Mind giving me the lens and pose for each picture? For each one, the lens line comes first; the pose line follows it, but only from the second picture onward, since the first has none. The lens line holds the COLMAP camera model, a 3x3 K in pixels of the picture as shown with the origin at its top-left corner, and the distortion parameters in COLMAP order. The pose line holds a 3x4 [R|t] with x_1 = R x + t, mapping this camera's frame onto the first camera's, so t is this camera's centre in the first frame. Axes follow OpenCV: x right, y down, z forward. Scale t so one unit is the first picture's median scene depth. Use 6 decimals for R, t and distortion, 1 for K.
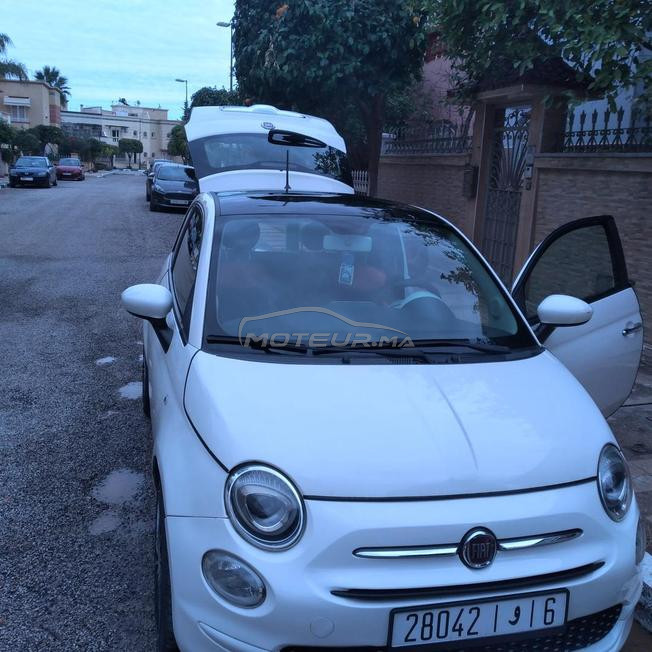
lens RADIAL K [[711.4, 0, 326.0], [0, 711.4, 326.0], [0, 0, 1]] dist [0.083284, -0.271452]
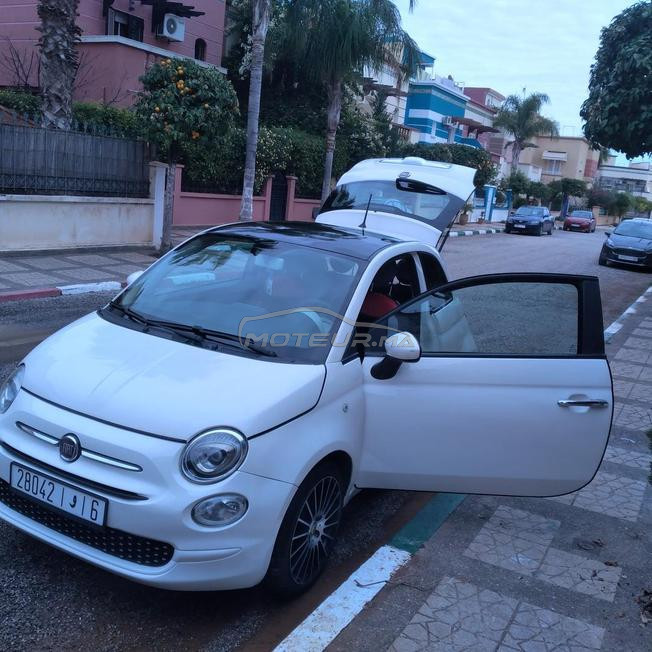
lens RADIAL K [[717.3, 0, 326.0], [0, 717.3, 326.0], [0, 0, 1]] dist [0.010515, 0.024762]
pose [[0.721714, 0.162079, -0.672949, 1.454683], [-0.210980, 0.977448, 0.009149, -0.056408], [0.659255, 0.135376, 0.739633, 0.203613]]
